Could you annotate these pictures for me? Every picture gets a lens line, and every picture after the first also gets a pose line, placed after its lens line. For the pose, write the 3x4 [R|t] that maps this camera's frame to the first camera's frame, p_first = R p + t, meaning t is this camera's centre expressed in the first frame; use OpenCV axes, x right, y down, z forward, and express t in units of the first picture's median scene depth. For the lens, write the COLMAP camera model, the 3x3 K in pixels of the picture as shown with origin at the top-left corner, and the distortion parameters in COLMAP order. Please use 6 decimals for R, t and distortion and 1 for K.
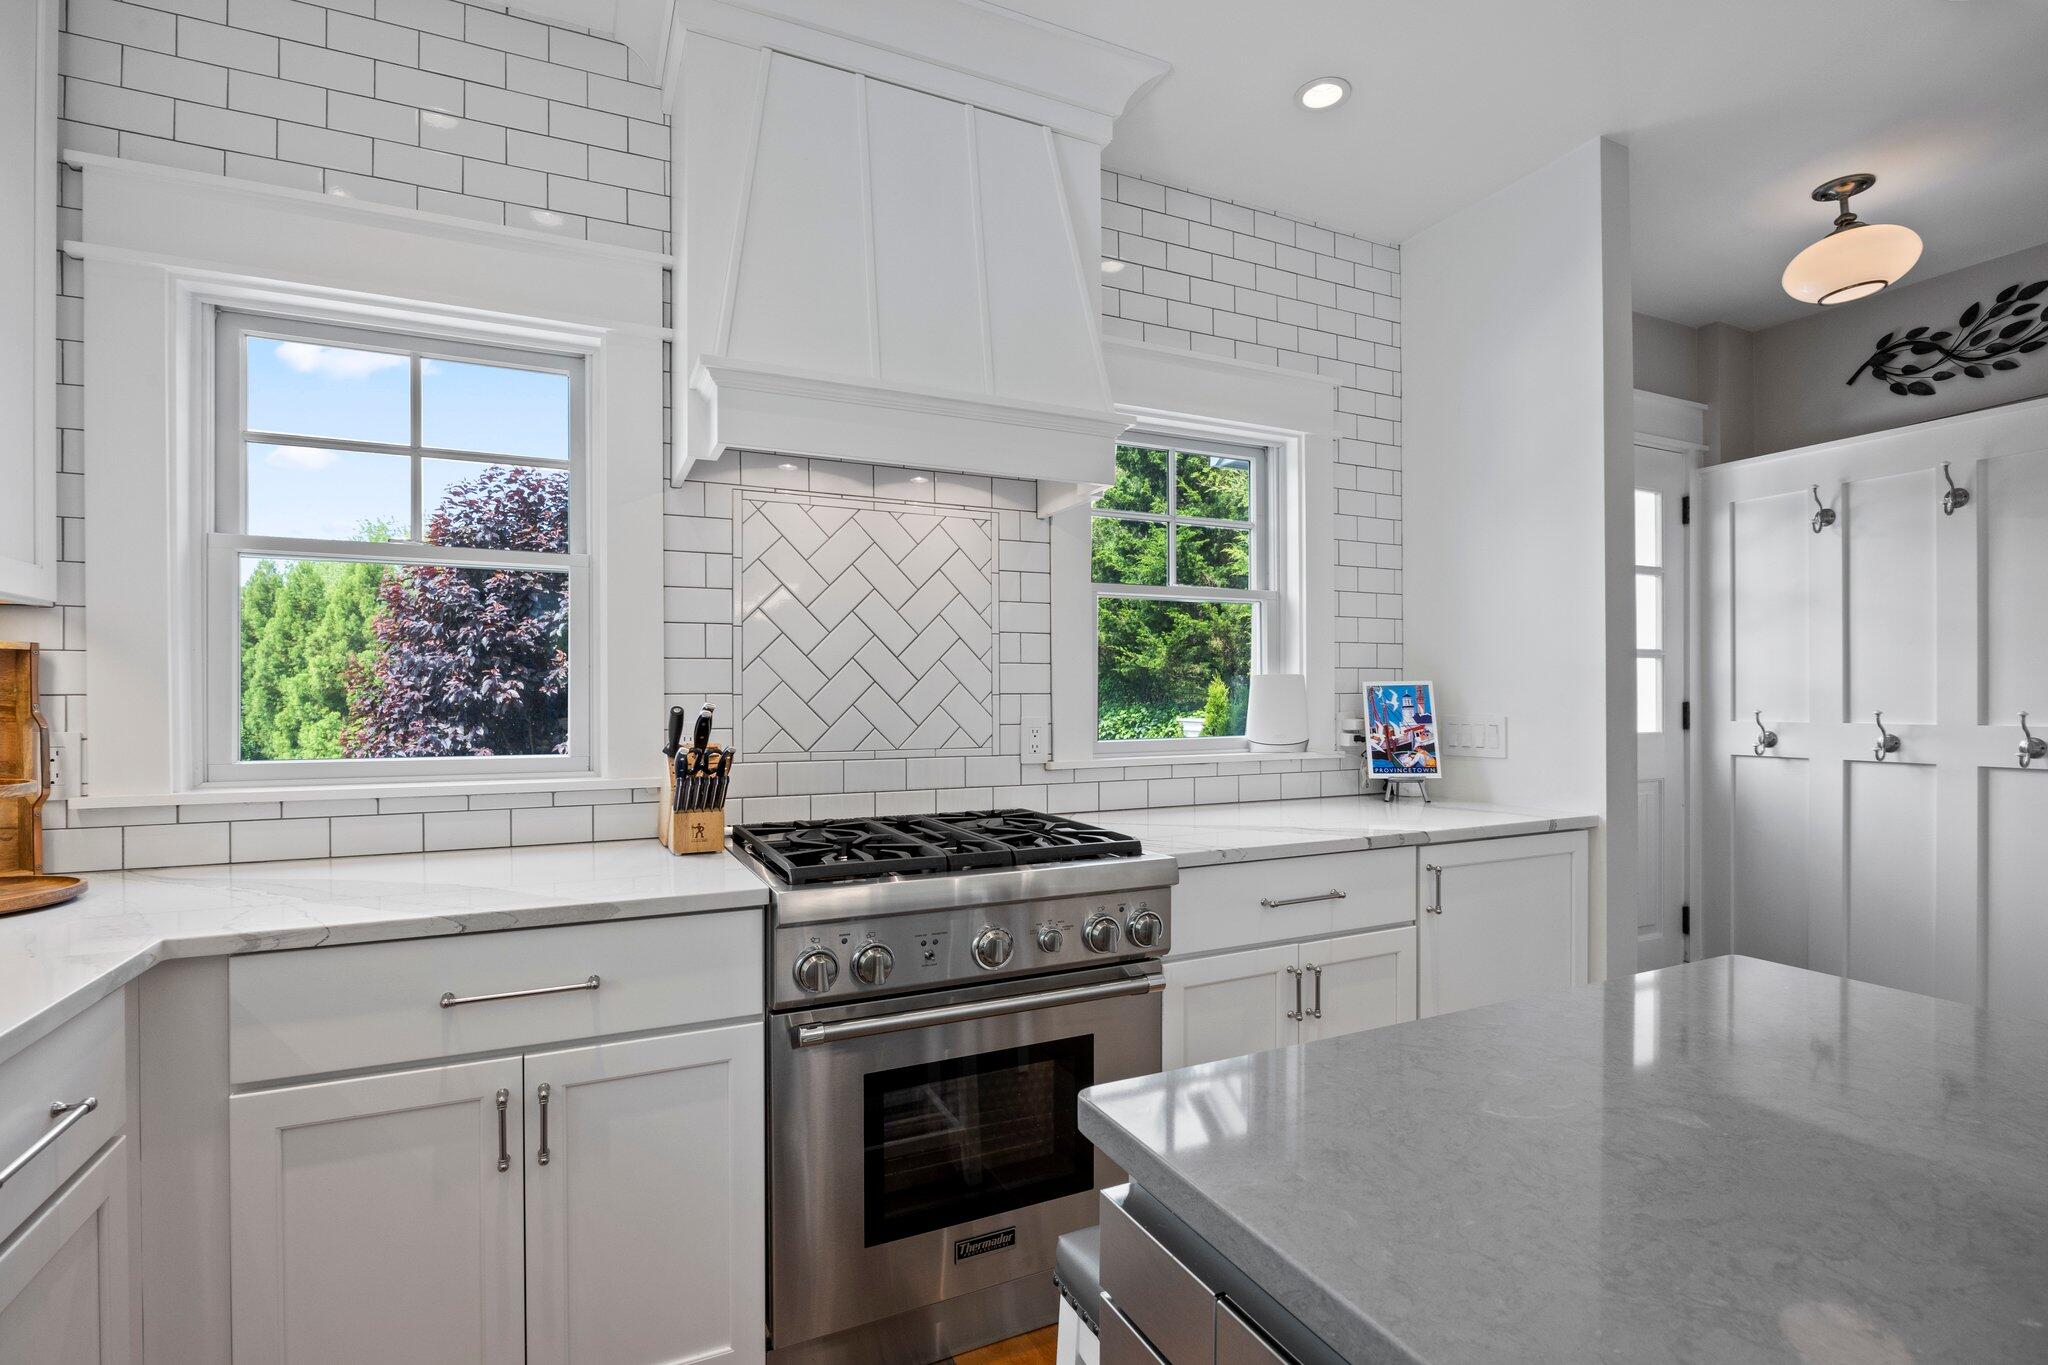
lens RADIAL K [[940.2, 0, 1005.2], [0, 940.2, 700.6], [0, 0, 1]] dist [-0.016877, 0.001654]
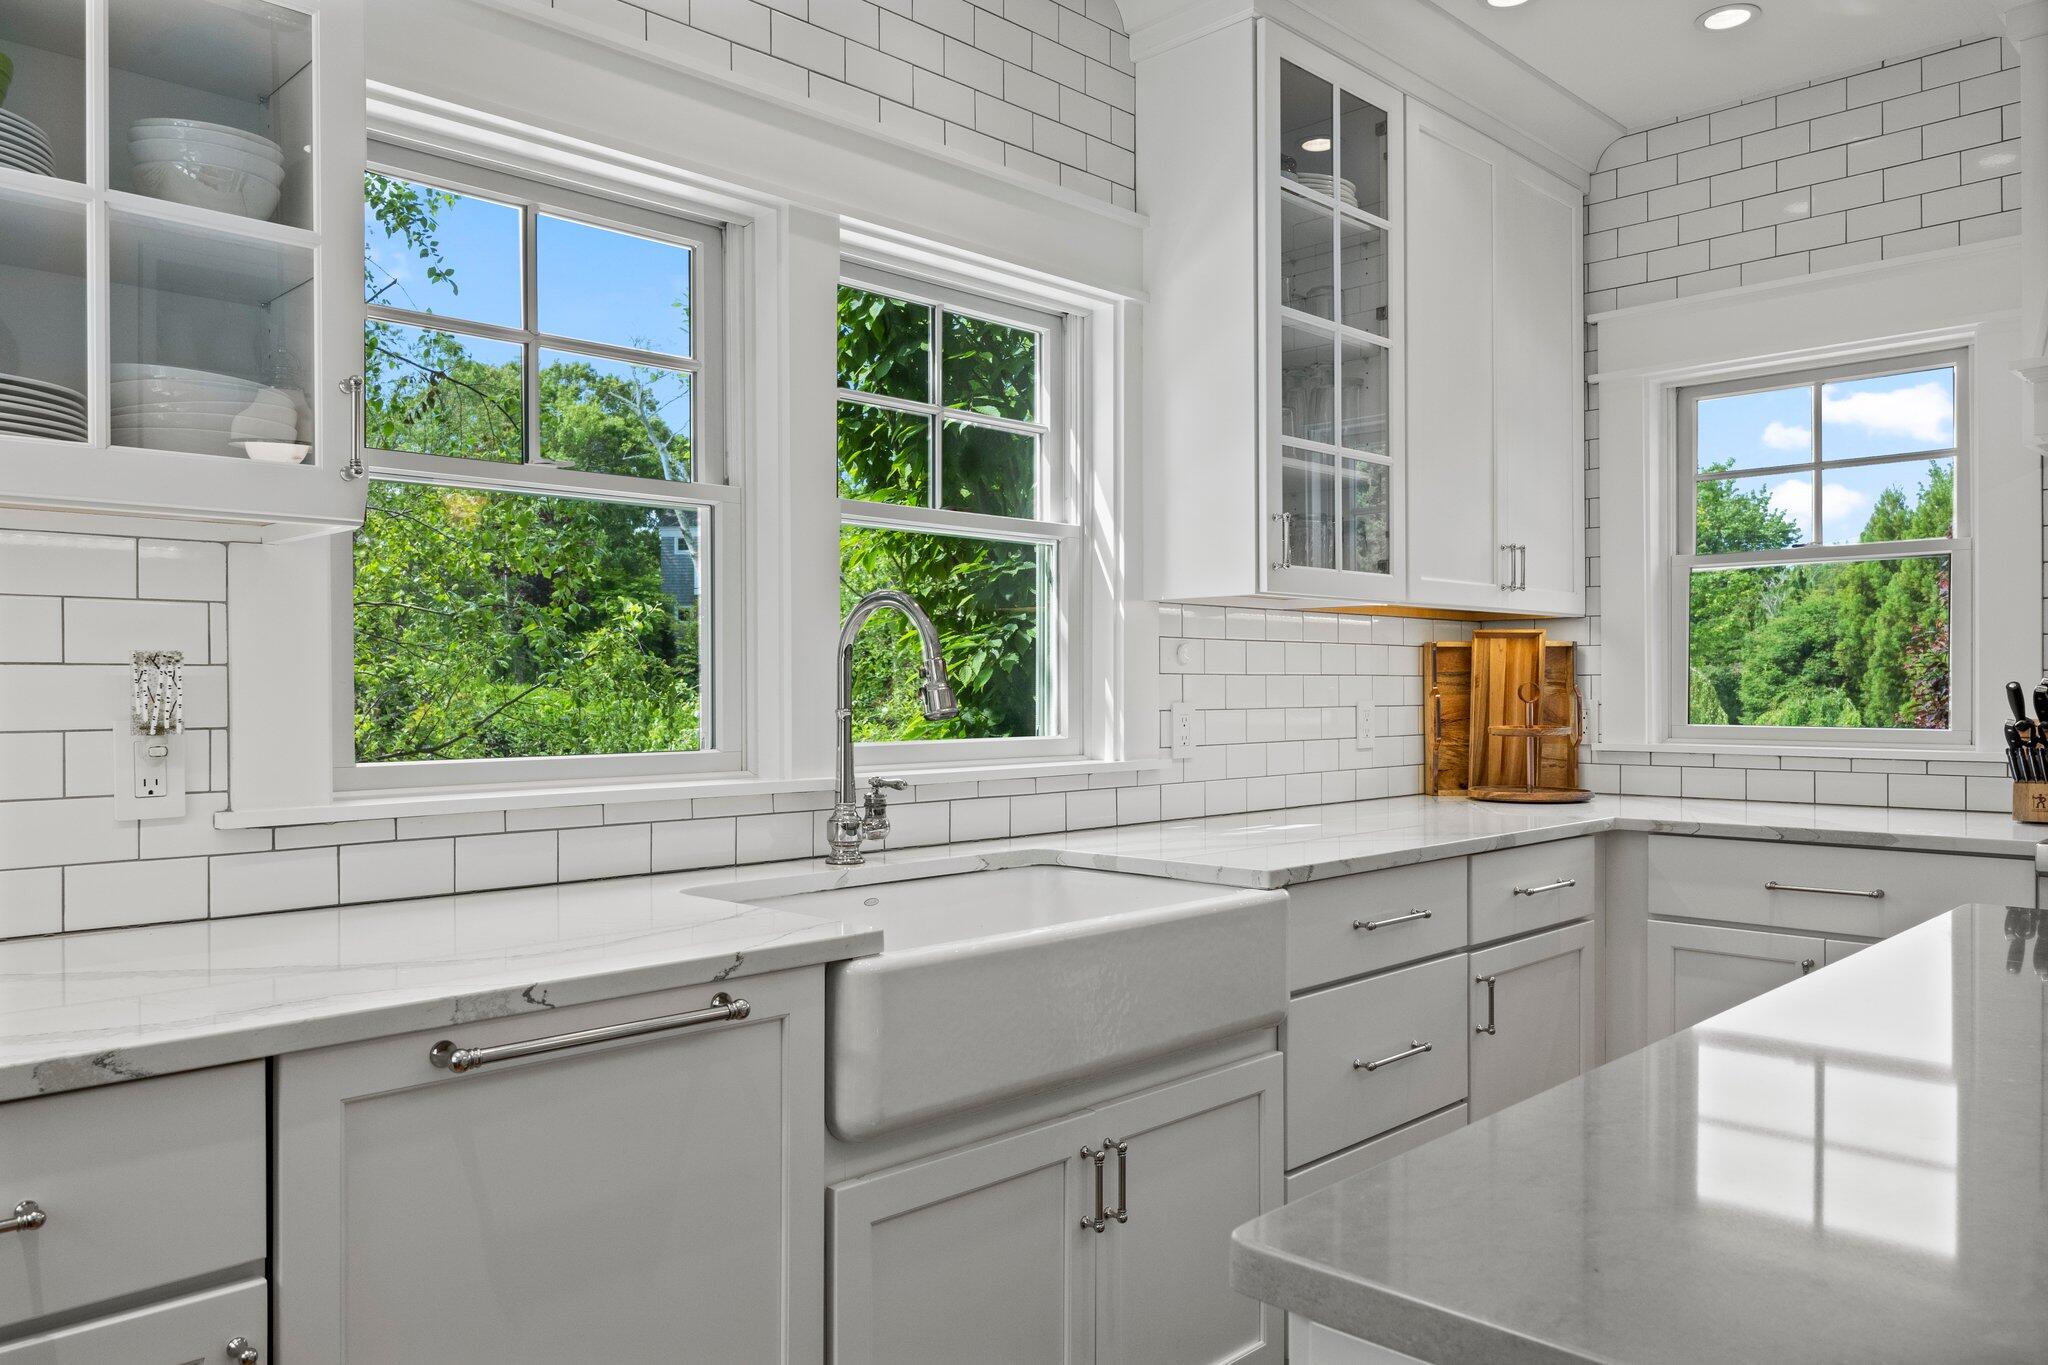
lens RADIAL K [[1469.2, 0, 1031.5], [0, 1469.2, 688.5], [0, 0, 1]] dist [-0.002649, 0.002635]
pose [[0.351238, 0.001220, -0.936285, 0.640674], [0.000155, 0.999999, 0.001361, 0.008900], [0.936286, -0.000623, 0.351238, -0.491014]]
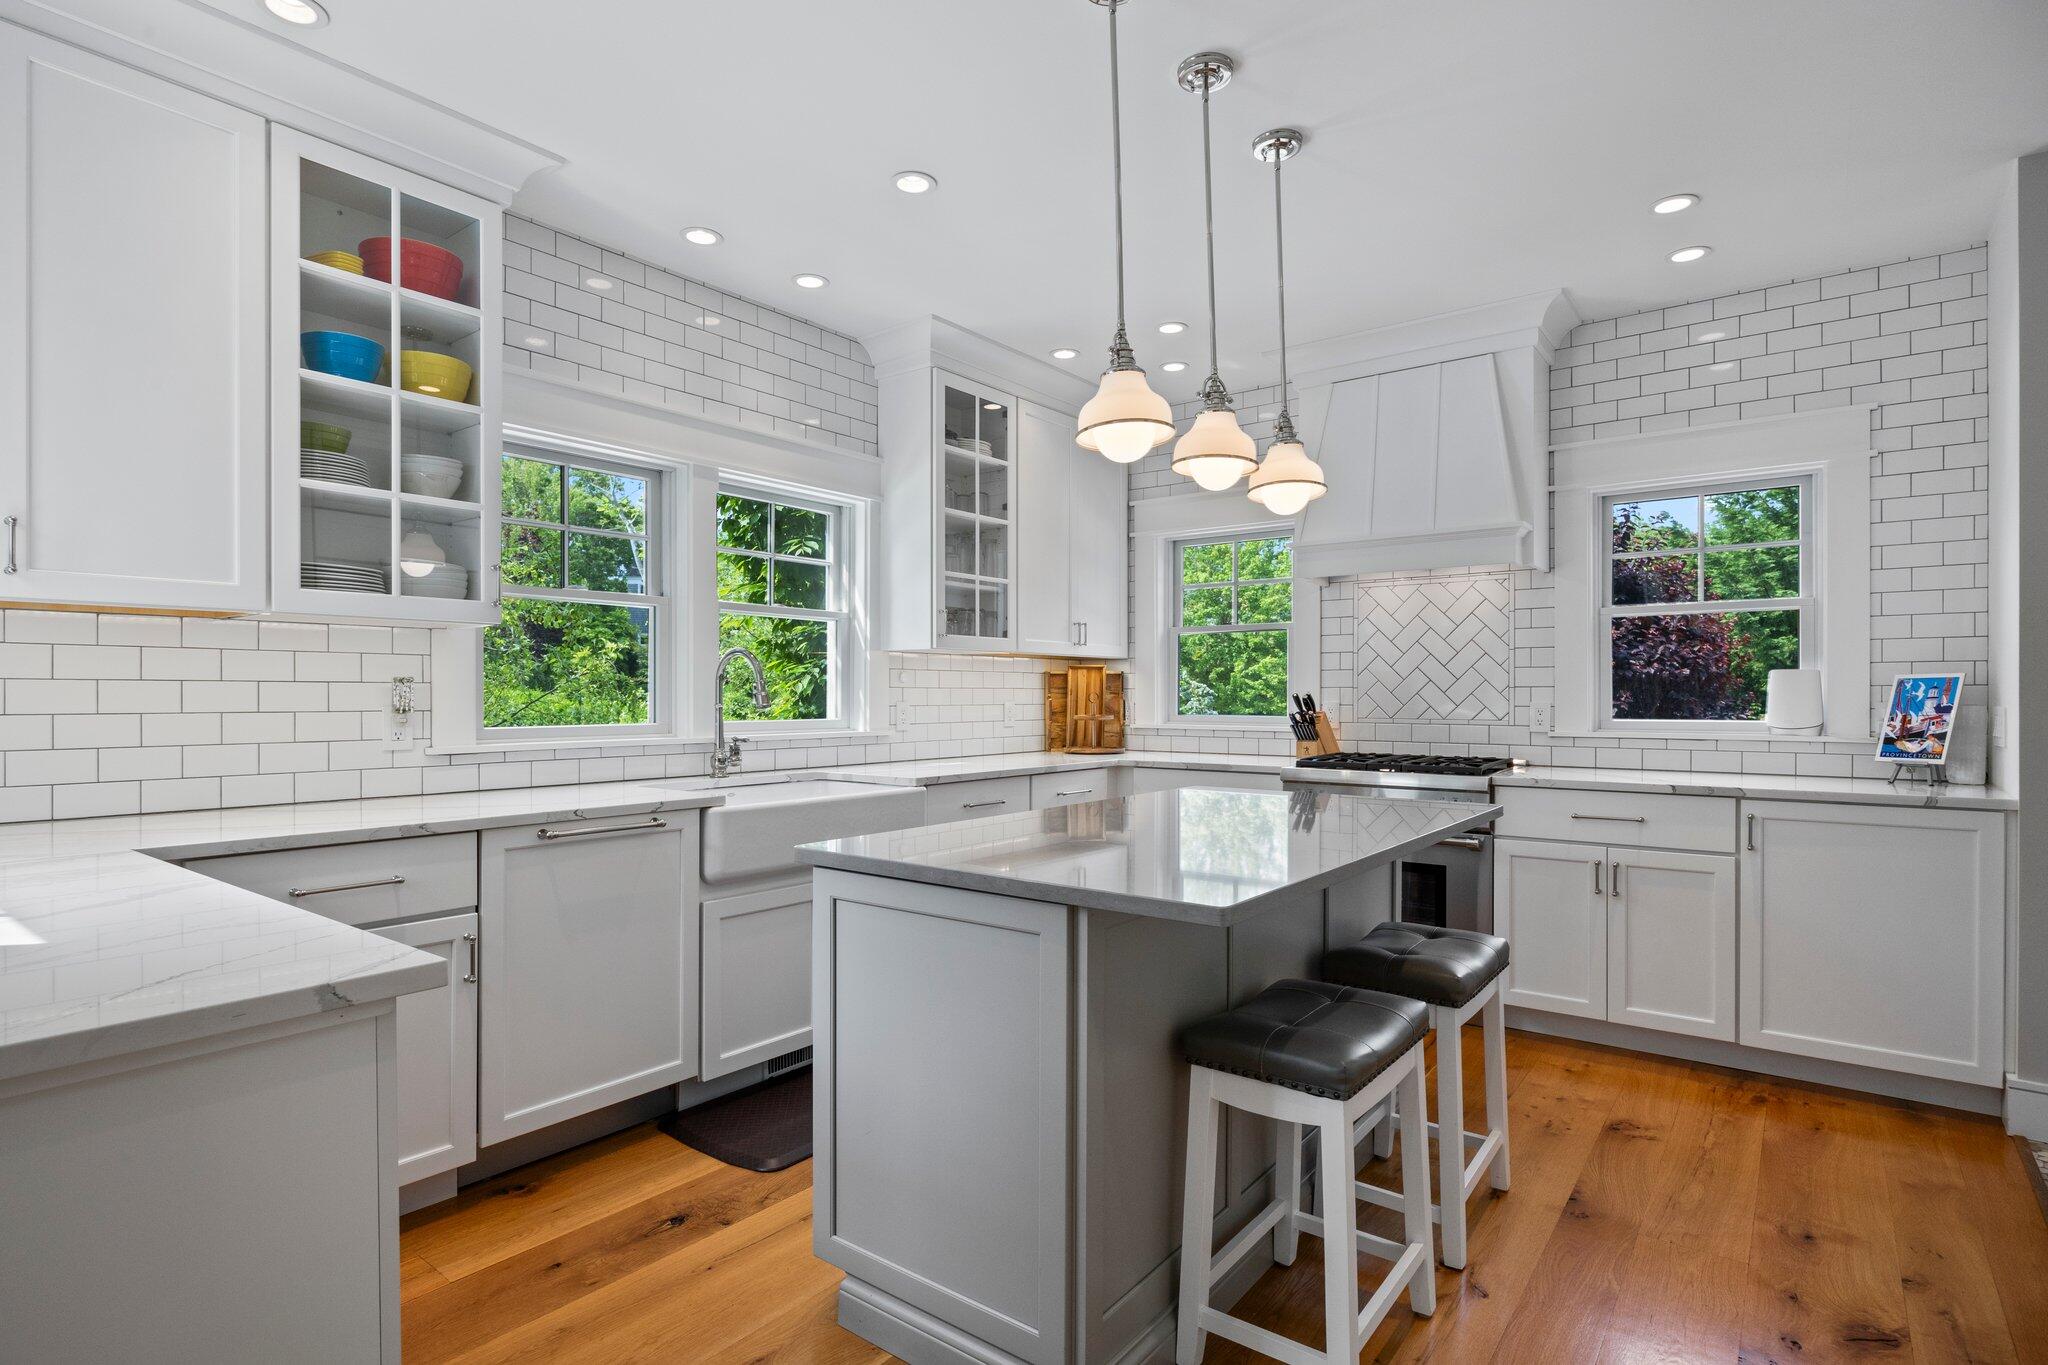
lens RADIAL K [[1027.8, 0, 1021.3], [0, 1027.8, 695.2], [0, 0, 1]] dist [-0.000149, -0.001471]
pose [[0.460112, 0.003249, -0.887855, 1.192458], [-0.003965, 0.999991, 0.001604, 0.007329], [0.887852, 0.002782, 0.460120, -0.555634]]
